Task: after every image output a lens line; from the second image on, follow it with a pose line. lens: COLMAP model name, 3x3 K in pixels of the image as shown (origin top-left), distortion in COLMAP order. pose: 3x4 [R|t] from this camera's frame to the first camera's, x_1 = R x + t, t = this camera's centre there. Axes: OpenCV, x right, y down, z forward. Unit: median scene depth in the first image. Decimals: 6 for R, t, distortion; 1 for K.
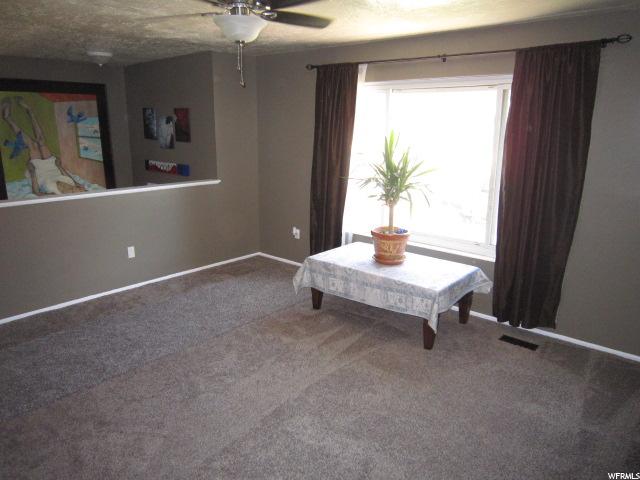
lens RADIAL K [[470.0, 0, 320.0], [0, 470.0, 240.0], [0, 0, 1]] dist [-0.010821, -0.005162]
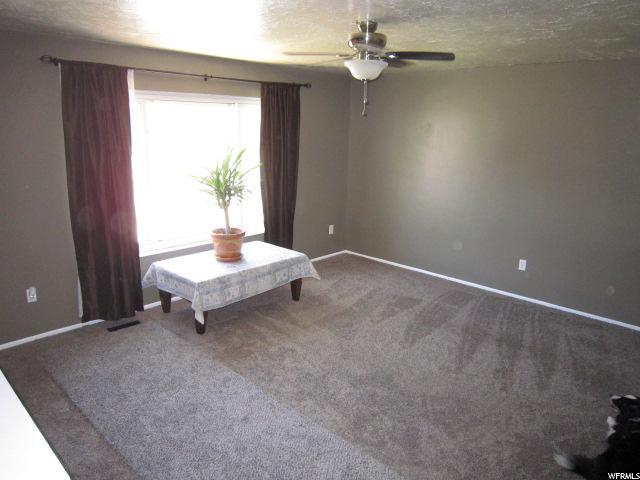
lens RADIAL K [[470.0, 0, 320.0], [0, 470.0, 240.0], [0, 0, 1]] dist [-0.010821, -0.005162]
pose [[0.031302, -0.249927, 0.967759, -0.949675], [0.223528, 0.945461, 0.236938, -0.220905], [-0.974195, 0.208904, 0.085461, 0.711174]]
